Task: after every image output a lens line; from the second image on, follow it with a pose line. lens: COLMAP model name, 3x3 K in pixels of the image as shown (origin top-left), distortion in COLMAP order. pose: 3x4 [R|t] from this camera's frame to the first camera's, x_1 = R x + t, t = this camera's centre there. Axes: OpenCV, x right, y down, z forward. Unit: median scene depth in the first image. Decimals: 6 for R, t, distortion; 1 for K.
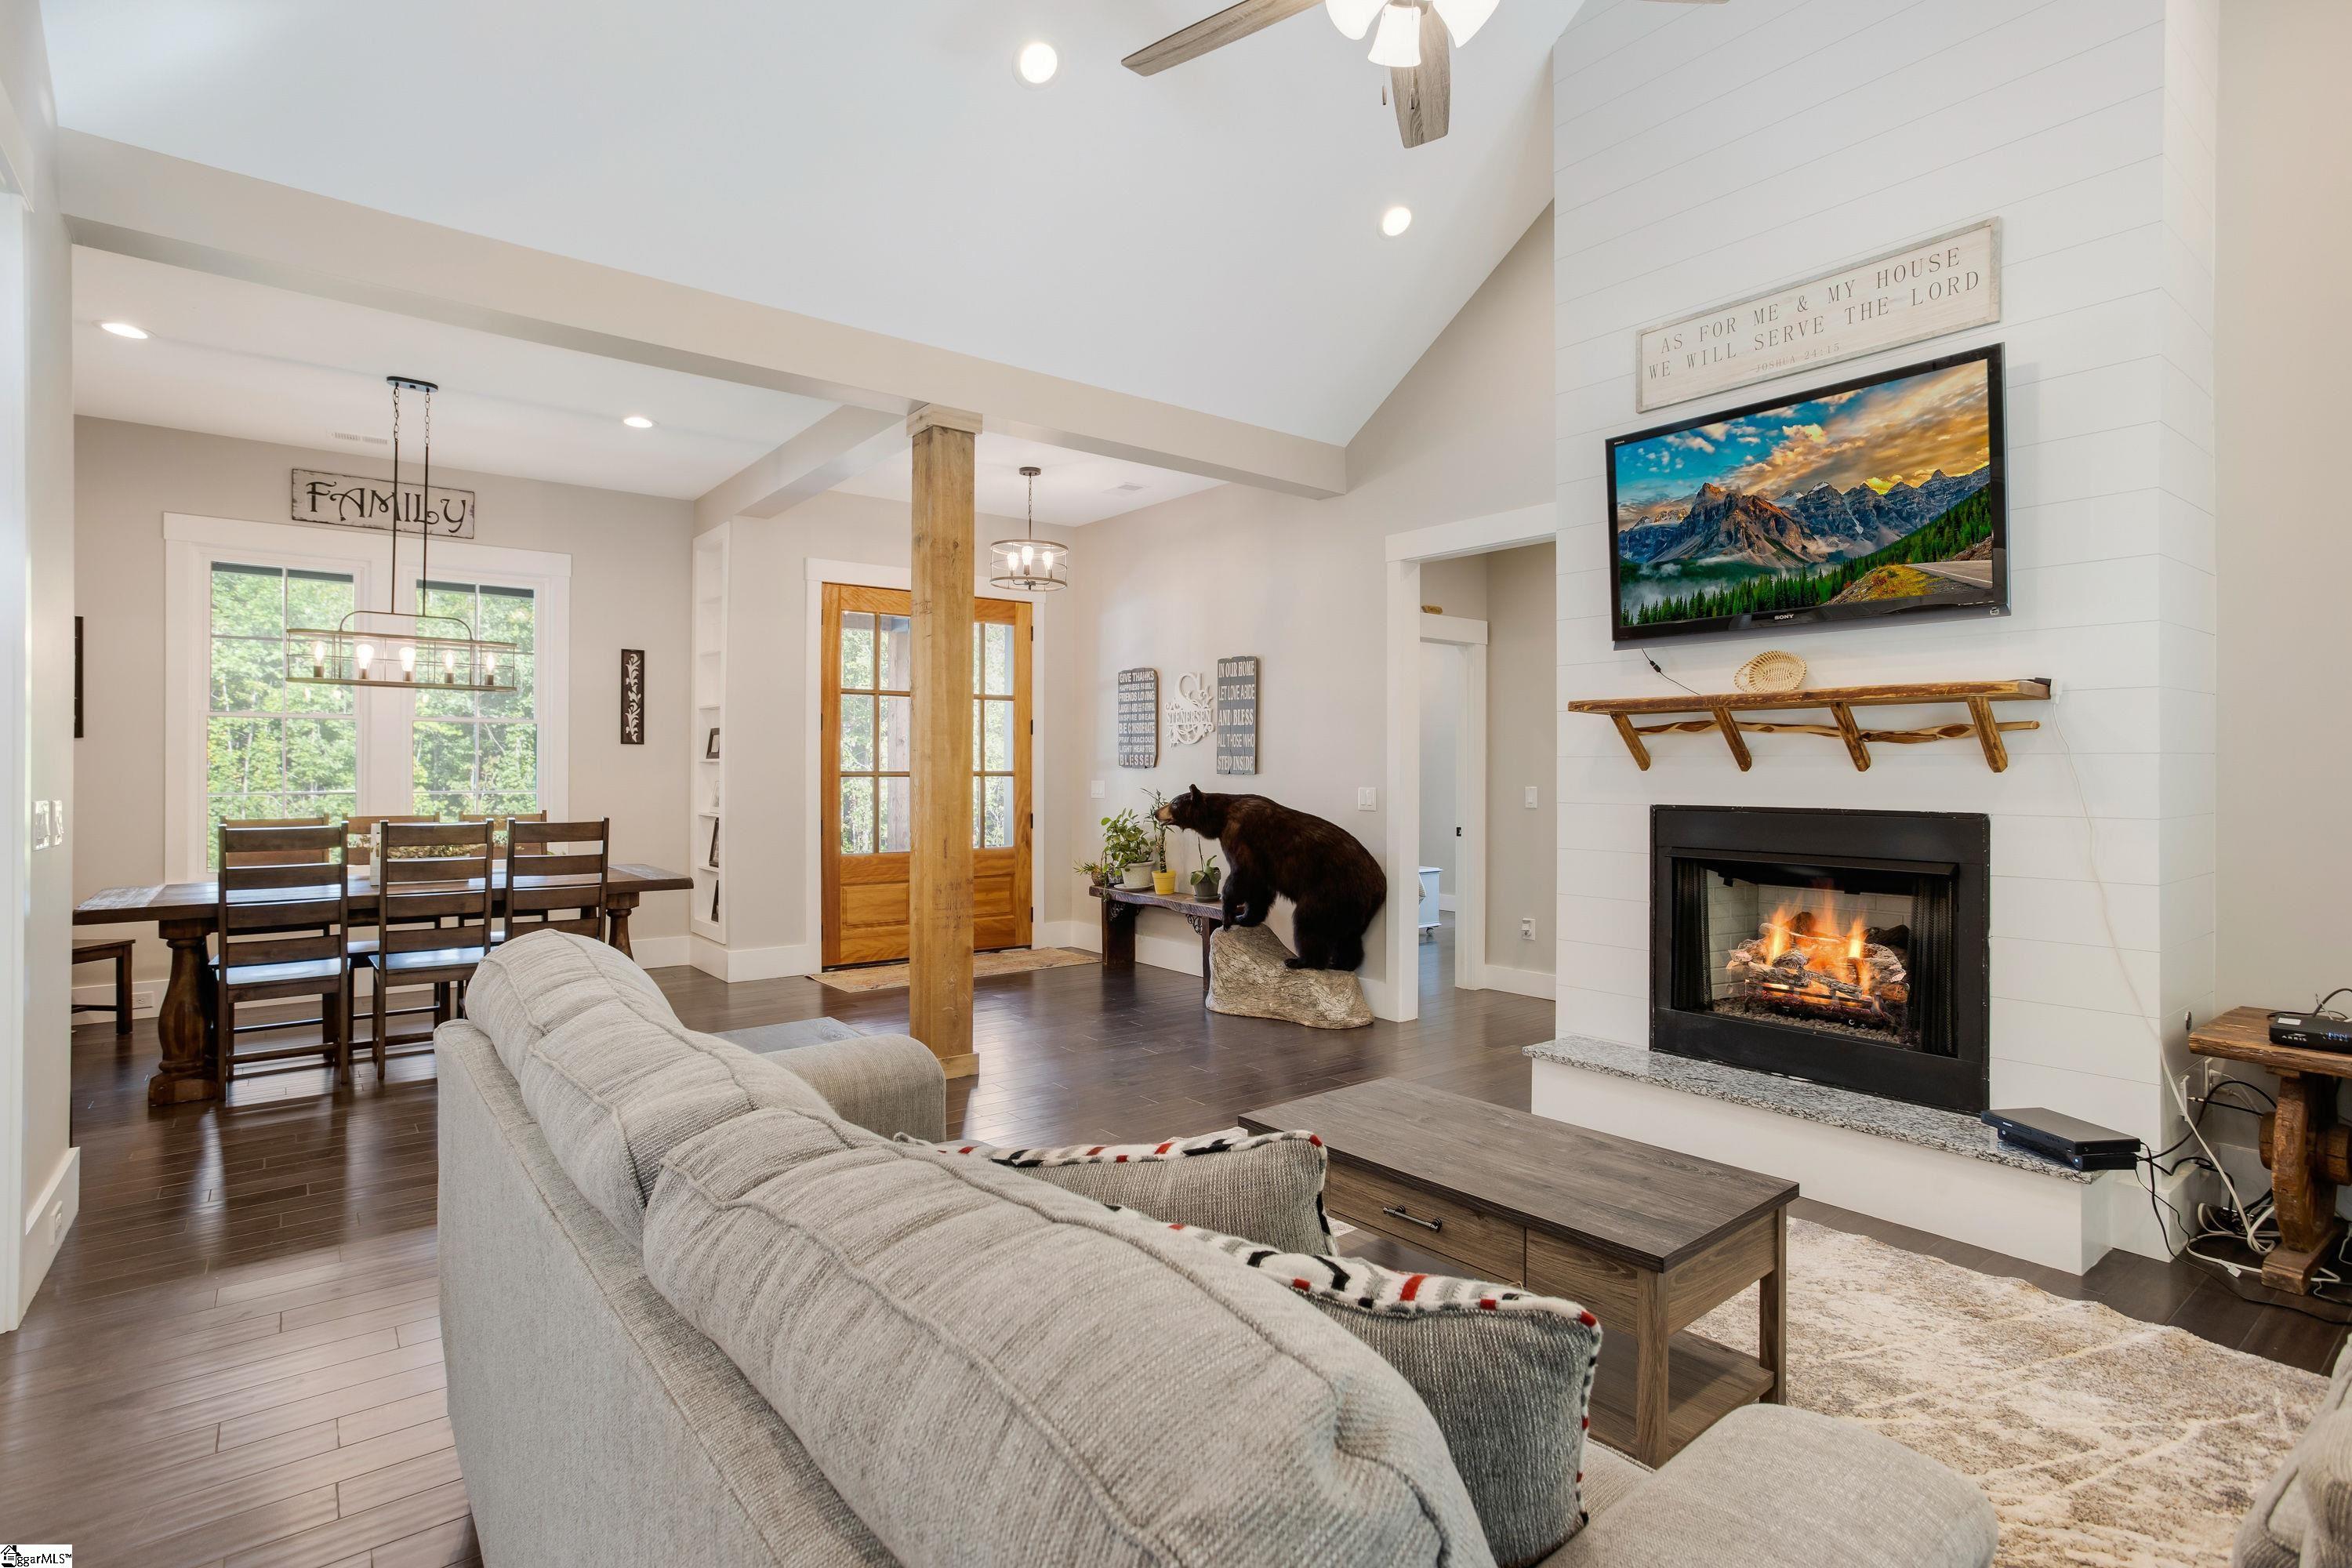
lens RADIAL K [[1147.6, 0, 1170.0], [0, 1147.6, 764.1], [0, 0, 1]] dist [-0.043174, 0.033881]
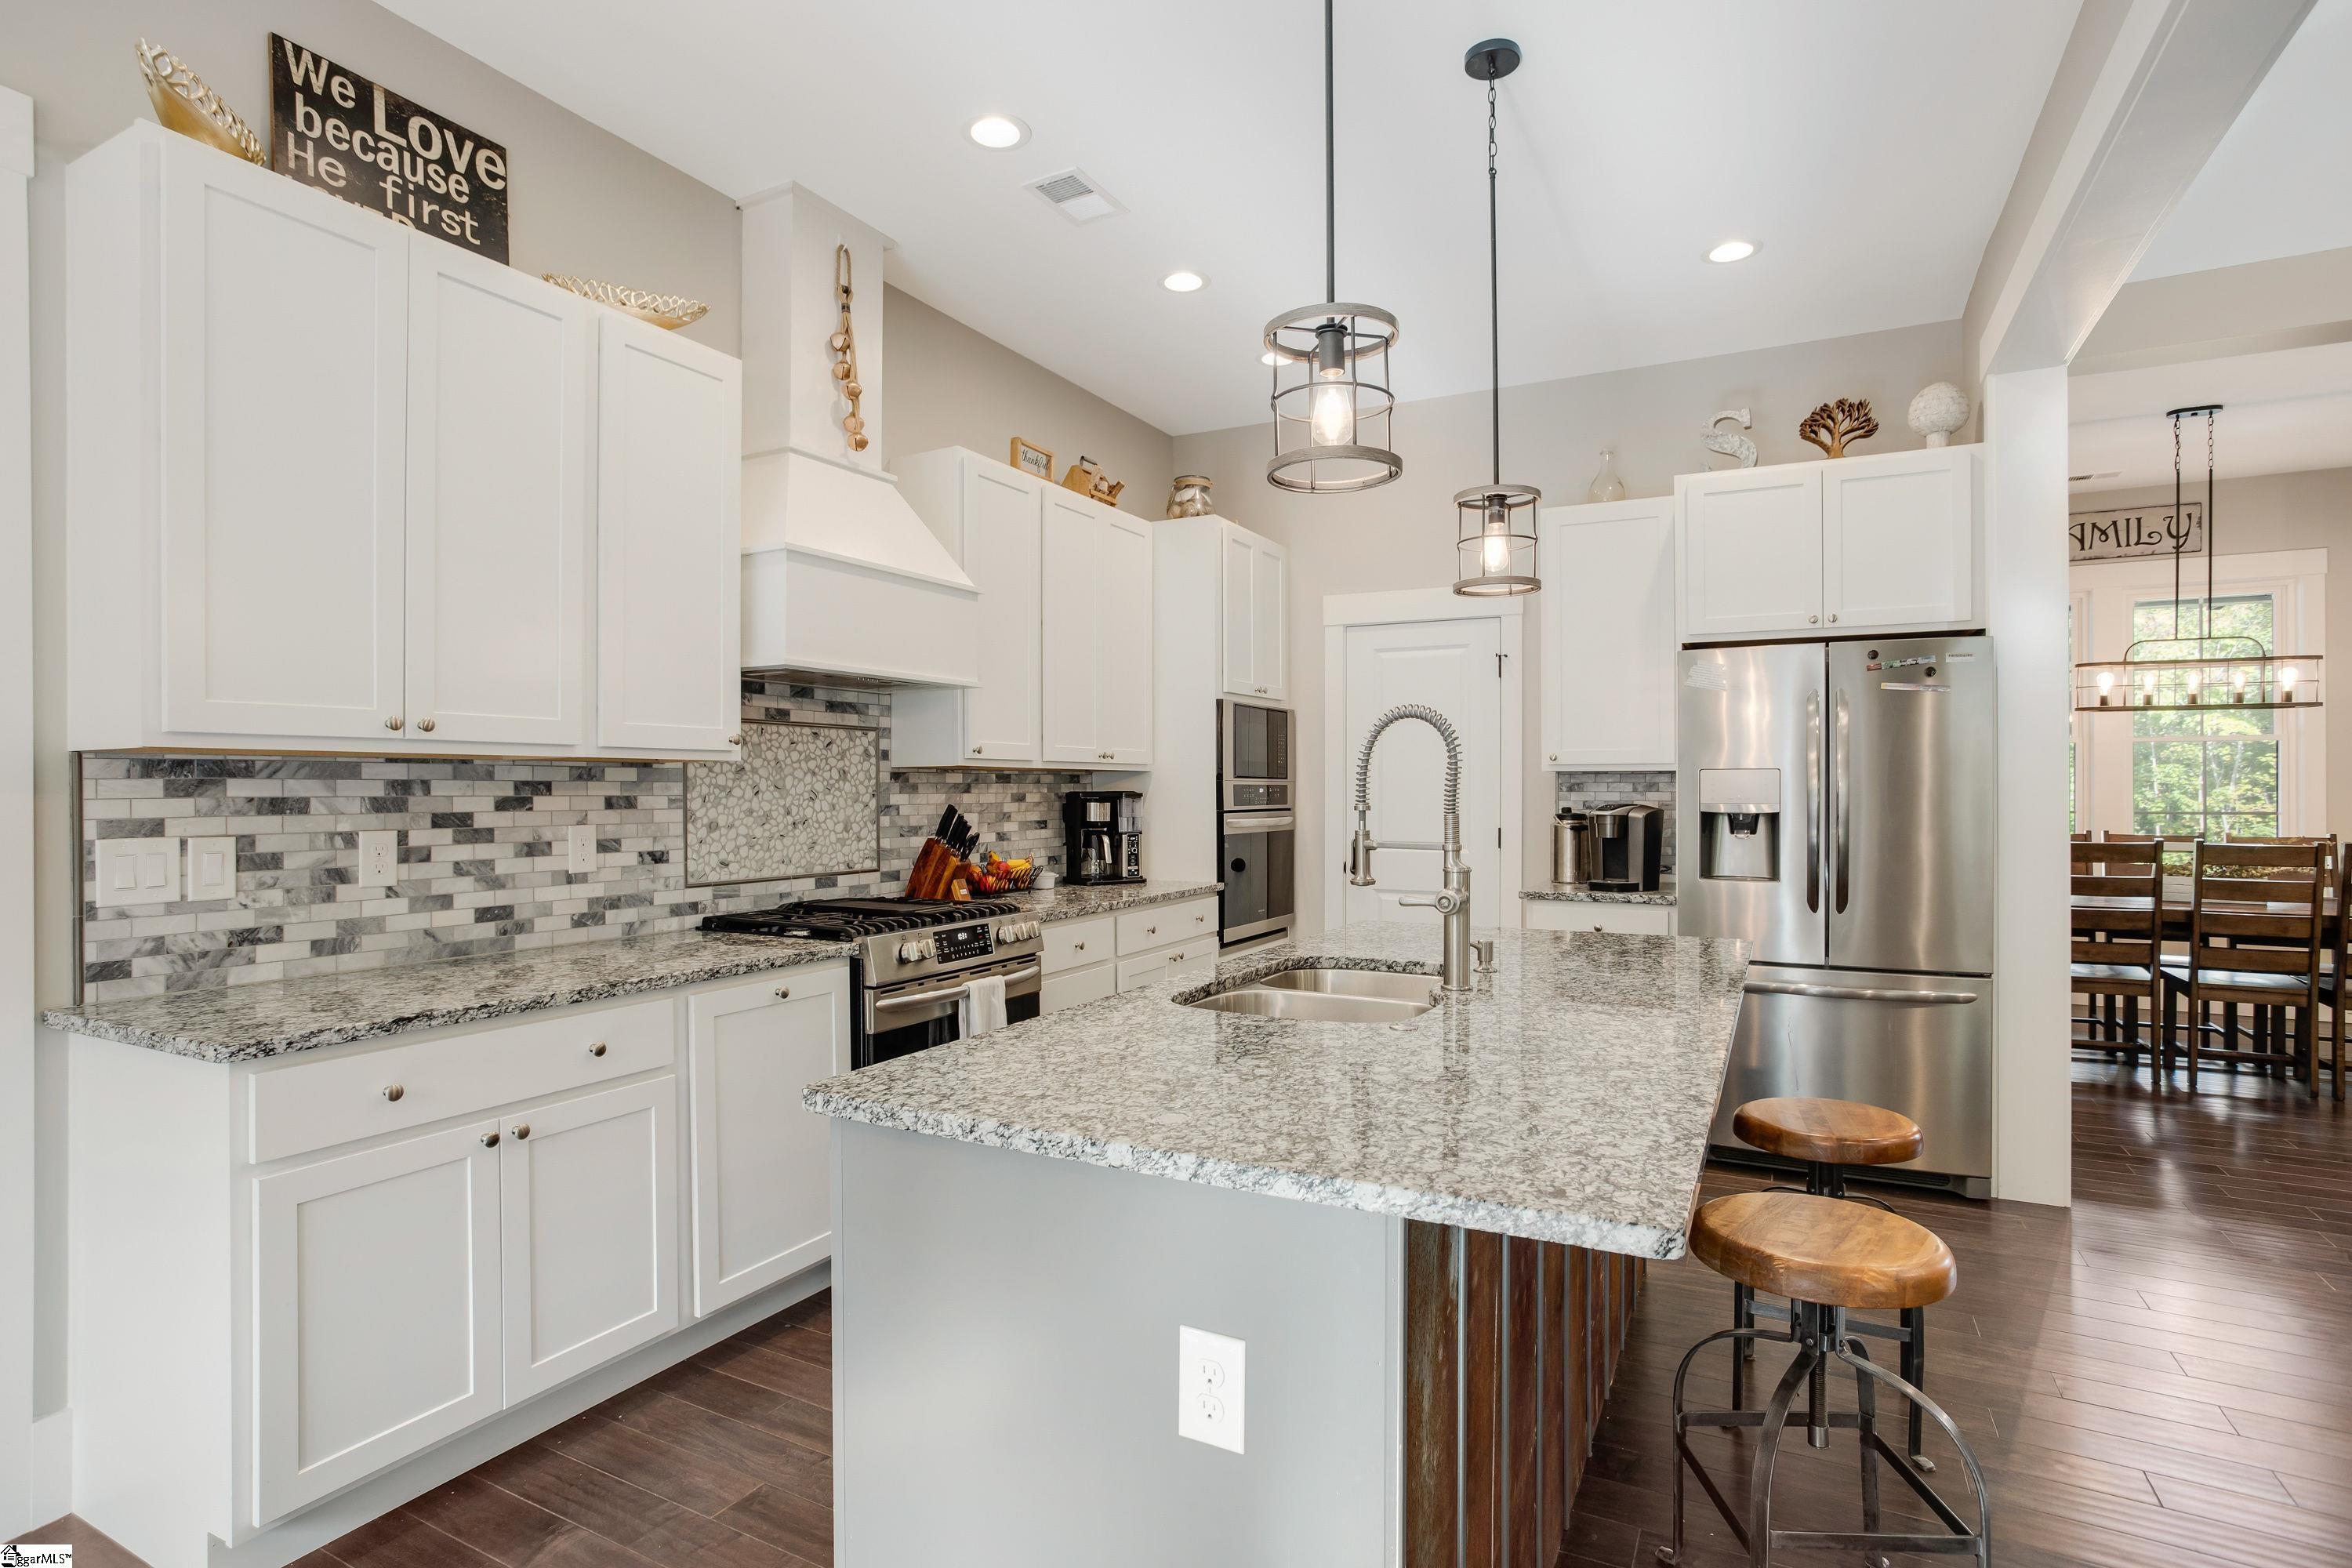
lens RADIAL K [[1169.5, 0, 1171.7], [0, 1169.5, 780.2], [0, 0, 1]] dist [-0.048548, 0.028253]
pose [[0.401012, -0.008907, -0.916029, -0.128382], [0.006266, 0.999956, -0.006979, -0.003992], [0.916051, -0.002941, 0.401050, -0.333603]]
